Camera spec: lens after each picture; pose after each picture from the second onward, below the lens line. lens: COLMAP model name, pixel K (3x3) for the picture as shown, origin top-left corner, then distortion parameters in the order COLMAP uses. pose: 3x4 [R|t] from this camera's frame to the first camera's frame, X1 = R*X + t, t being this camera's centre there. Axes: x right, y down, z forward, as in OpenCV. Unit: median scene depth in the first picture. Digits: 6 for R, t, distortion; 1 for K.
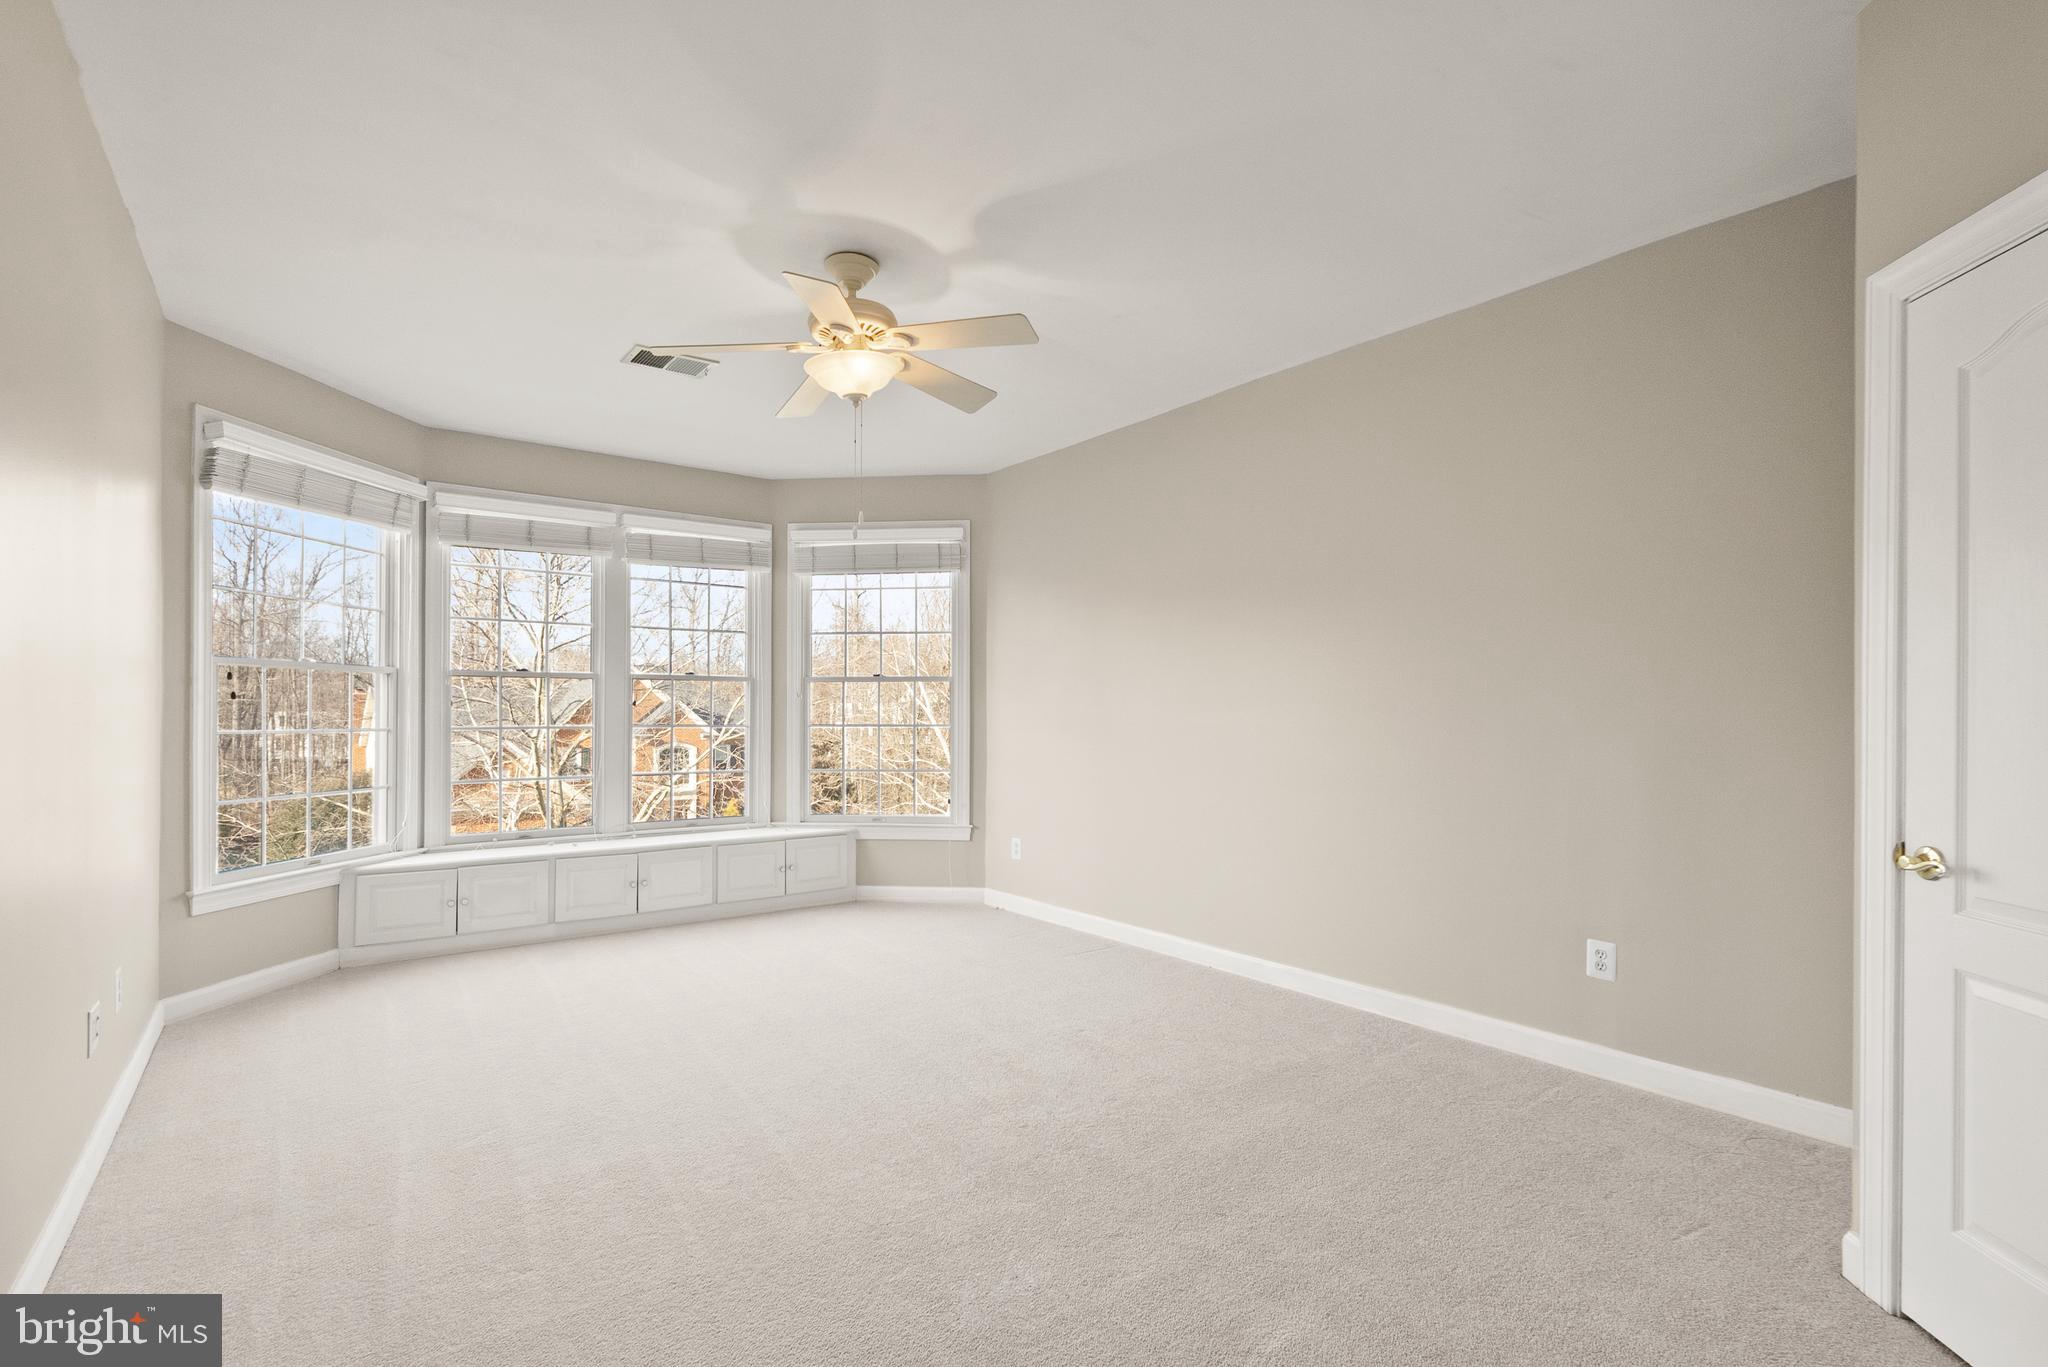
lens RADIAL K [[957.6, 0, 1012.7], [0, 957.6, 677.3], [0, 0, 1]] dist [-0.000926, -0.000208]
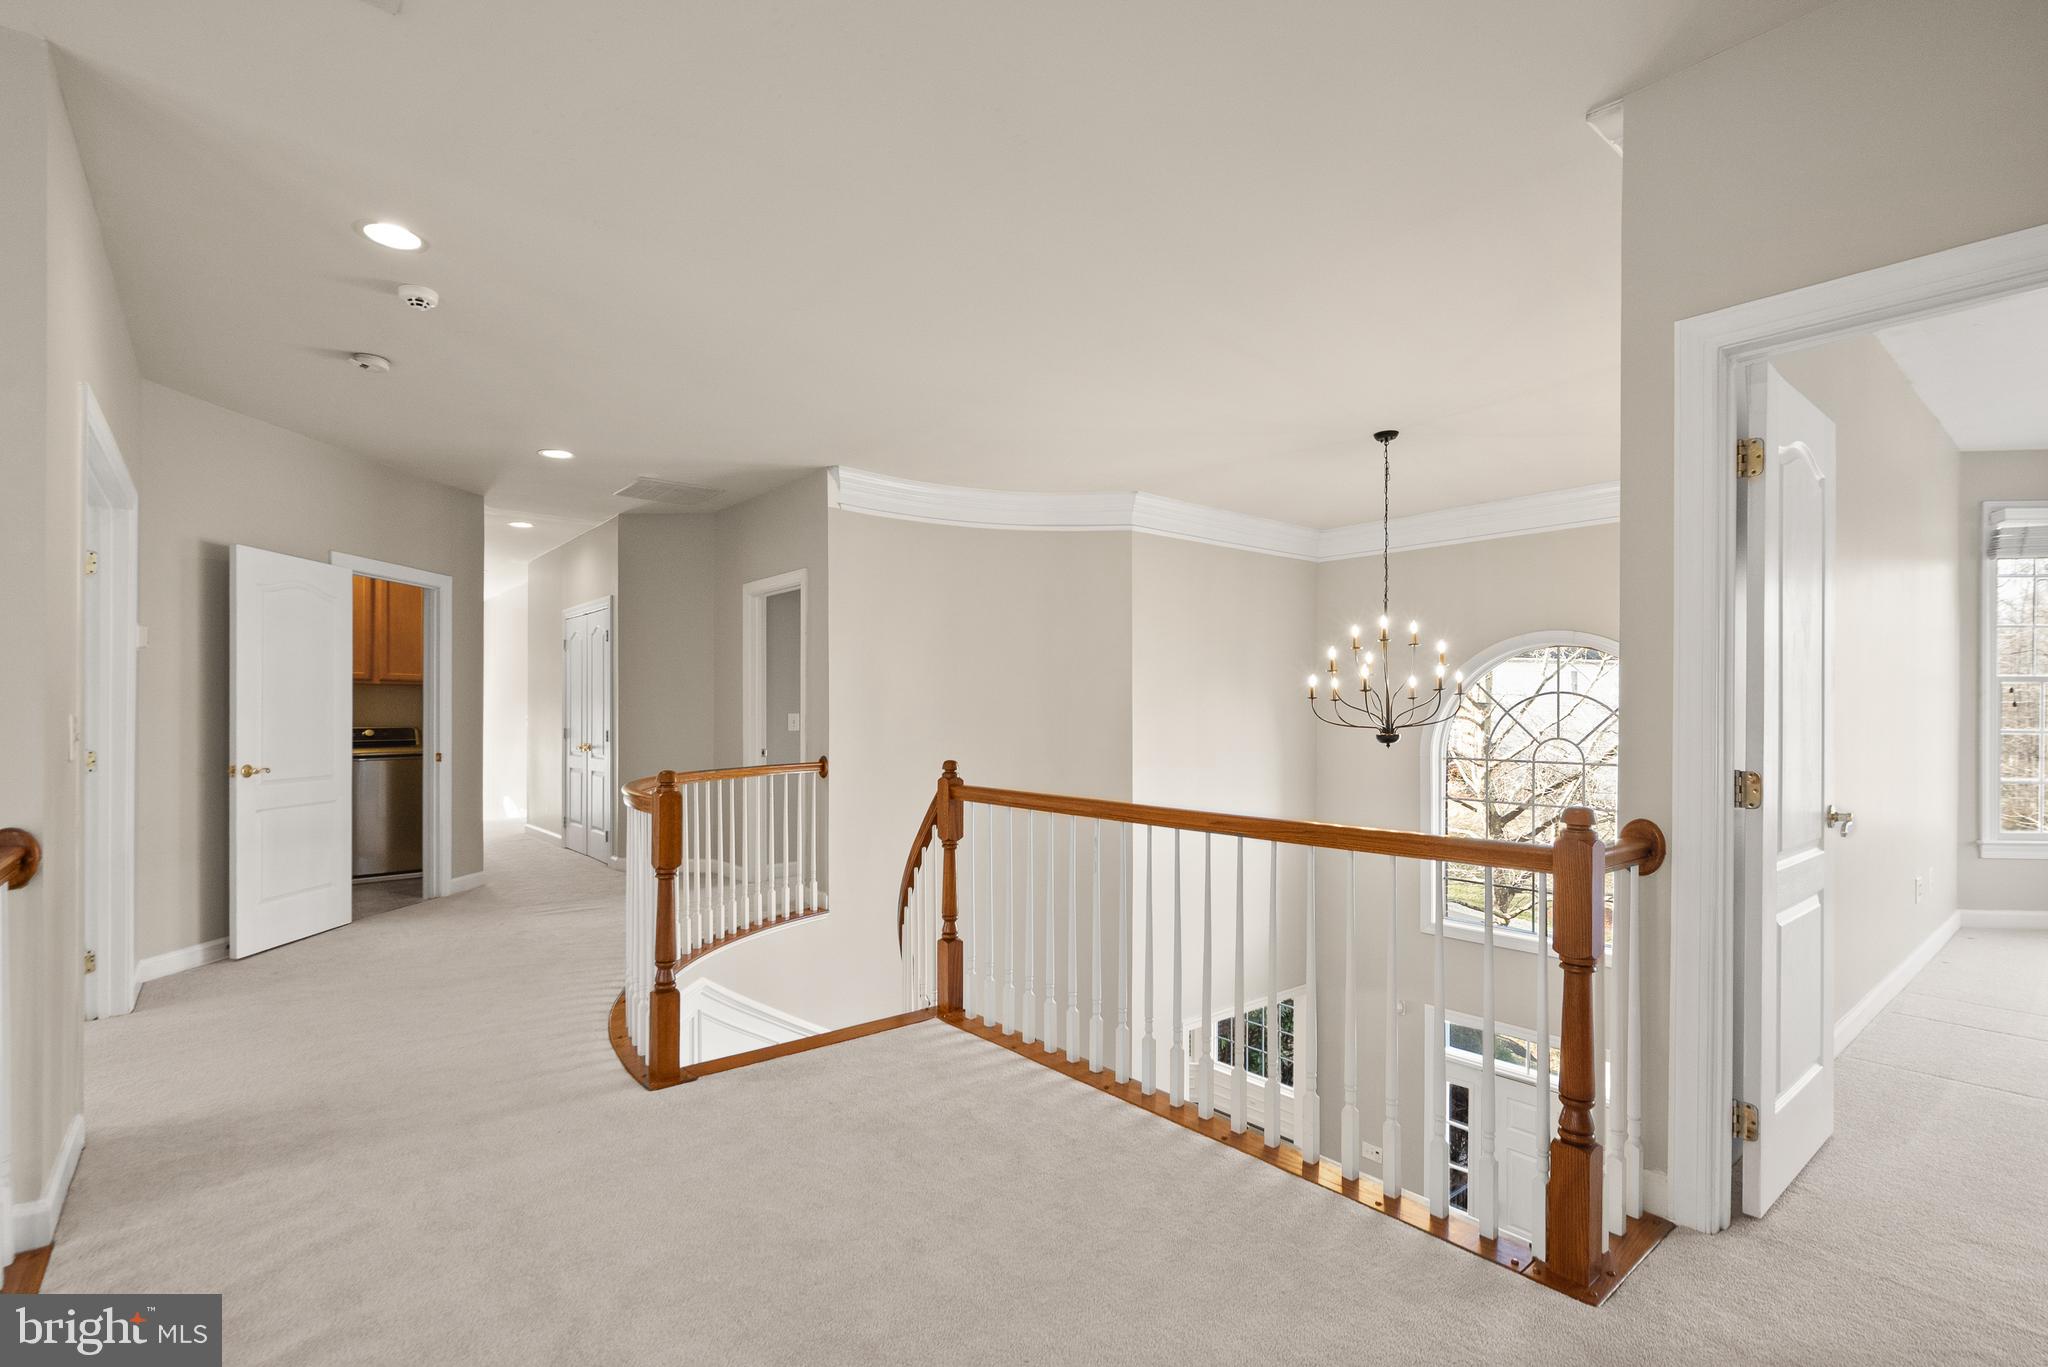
lens RADIAL K [[957.6, 0, 1009.2], [0, 957.6, 684.1], [0, 0, 1]] dist [-0.000926, -0.000208]
pose [[0.060371, -0.002638, -0.998173, 0.488005], [-0.001503, 0.999995, -0.002733, -0.005646], [0.998175, 0.001665, 0.060366, -0.544373]]
